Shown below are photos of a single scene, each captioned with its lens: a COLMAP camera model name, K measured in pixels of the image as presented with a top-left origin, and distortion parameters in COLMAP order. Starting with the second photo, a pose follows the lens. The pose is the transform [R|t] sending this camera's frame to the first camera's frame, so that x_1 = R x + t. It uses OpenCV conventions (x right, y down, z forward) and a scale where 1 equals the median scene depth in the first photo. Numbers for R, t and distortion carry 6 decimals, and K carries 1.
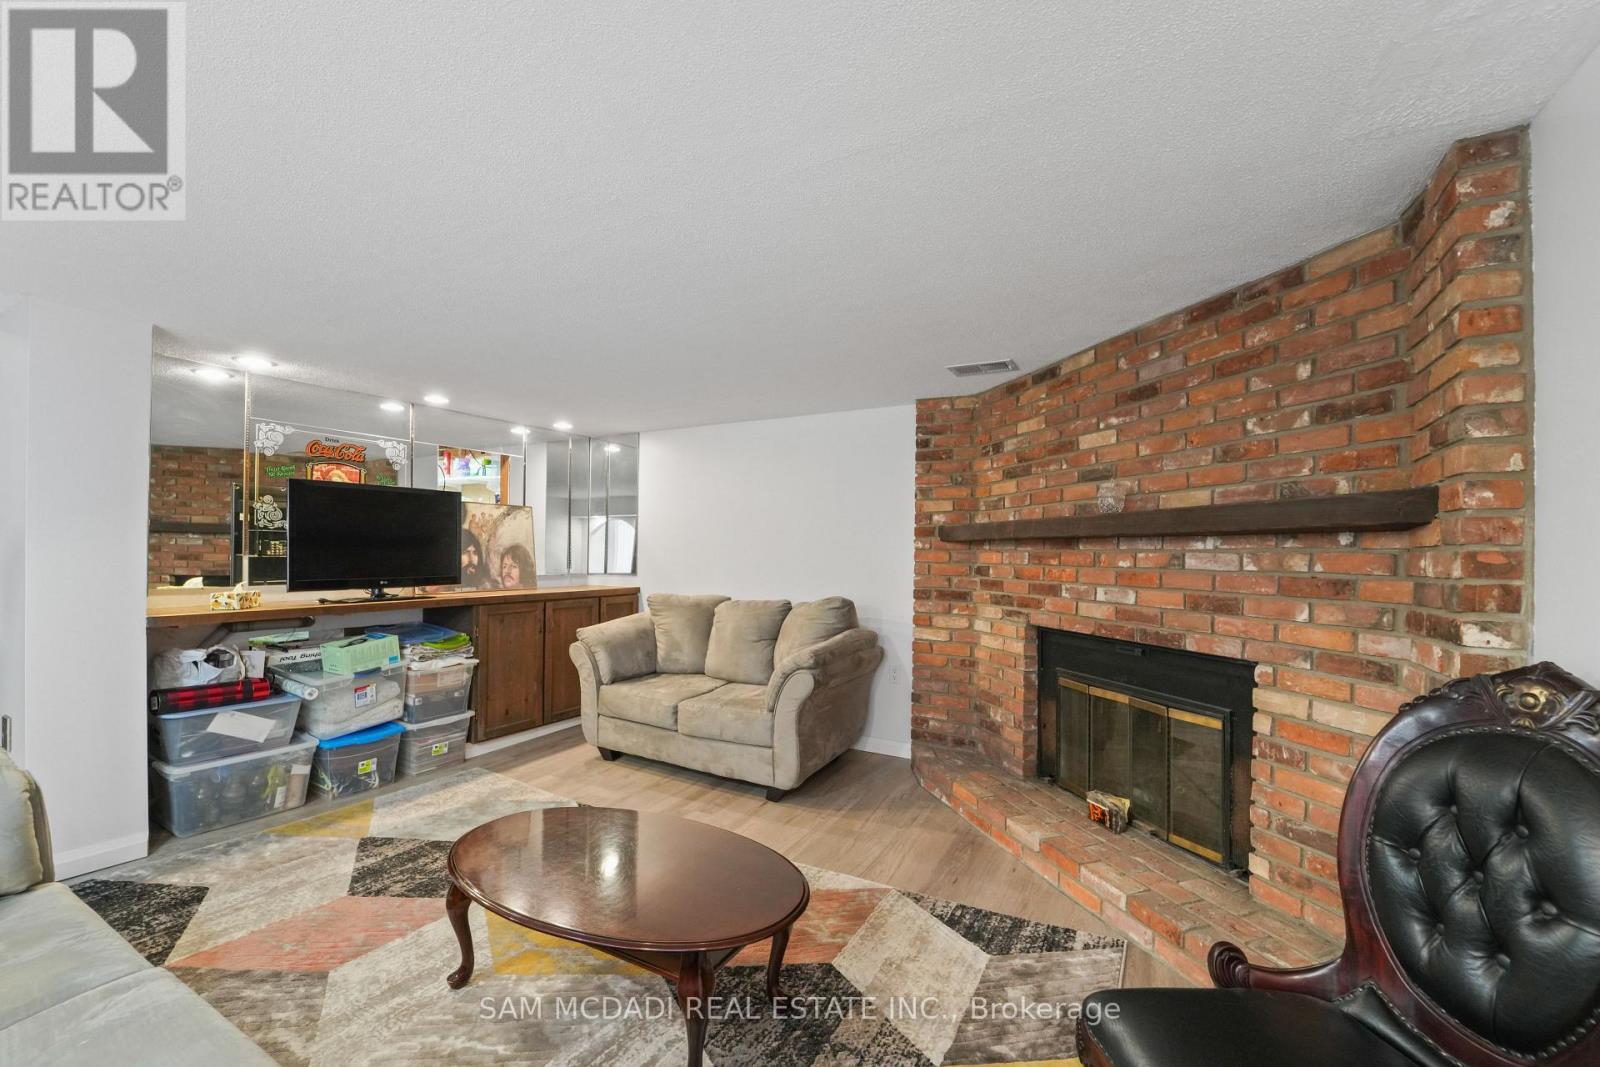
lens RADIAL K [[681.5, 0, 800.0], [0, 681.5, 533.5], [0, 0, 1]] dist [-0.000030, -0.000094]
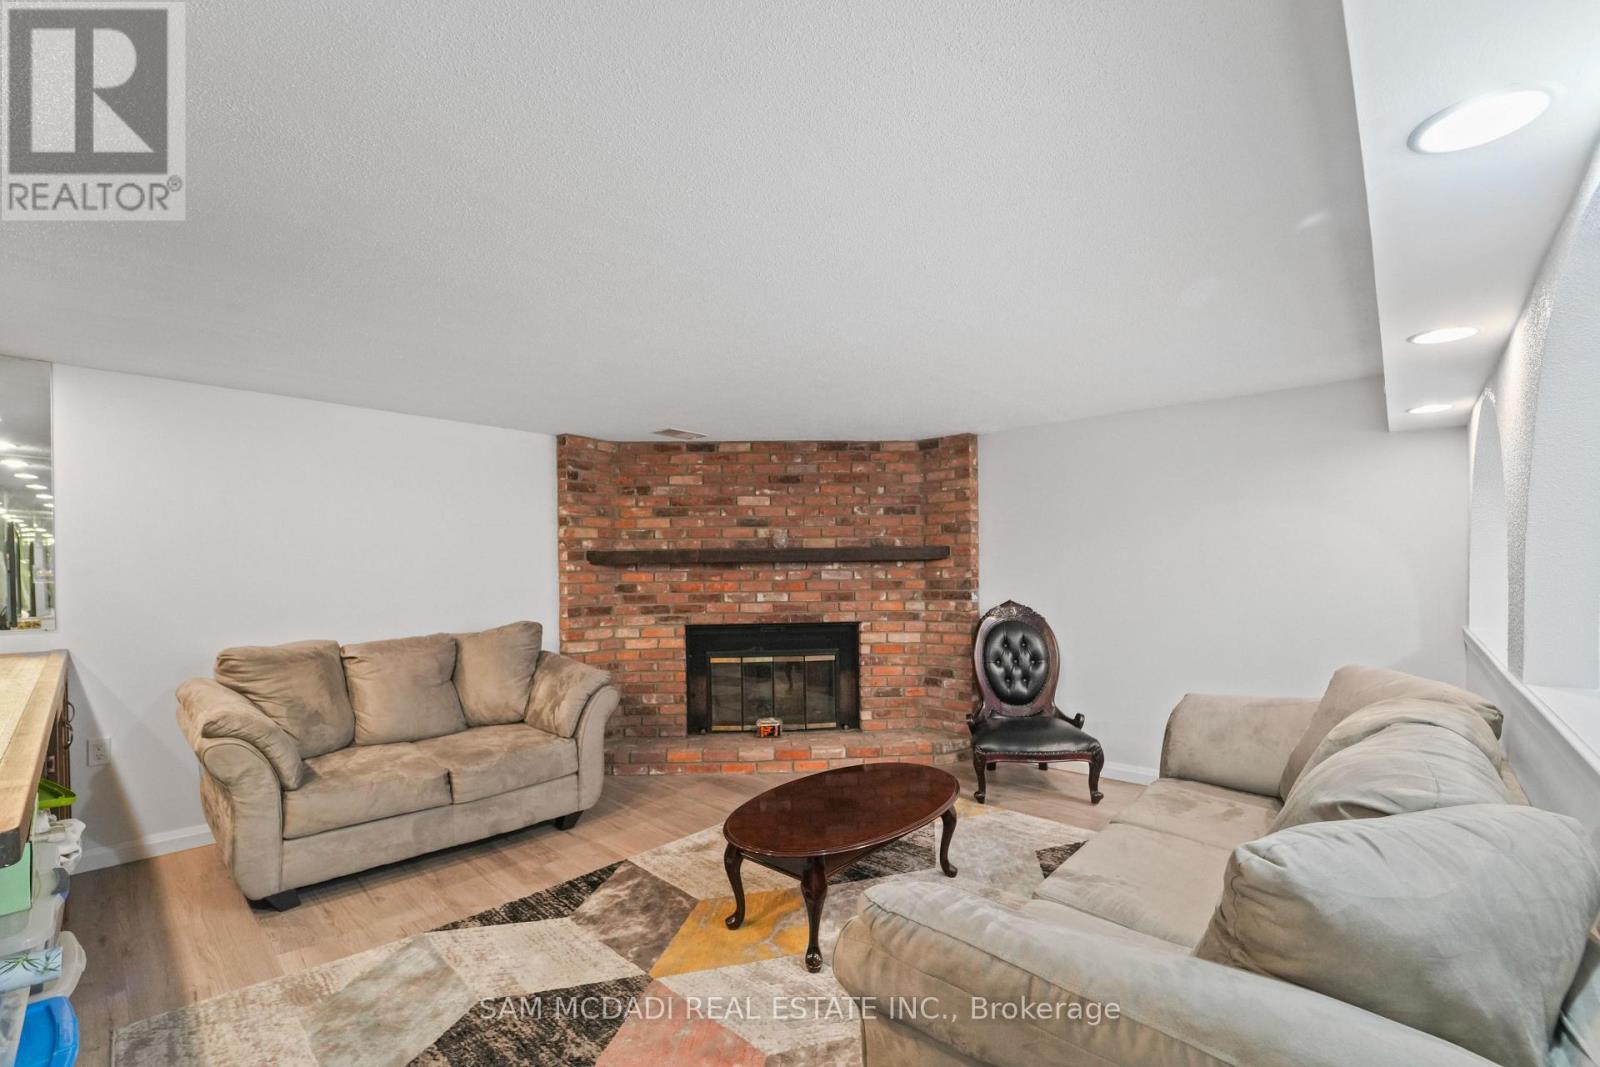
lens RADIAL K [[676.3, 0, 799.1], [0, 676.3, 553.8], [0, 0, 1]] dist [-0.000482, -0.000037]
pose [[0.225503, 0.009687, 0.974194, -1.074757], [-0.014994, 0.999867, -0.006472, -0.005183], [-0.974127, -0.013148, 0.225619, 0.533867]]
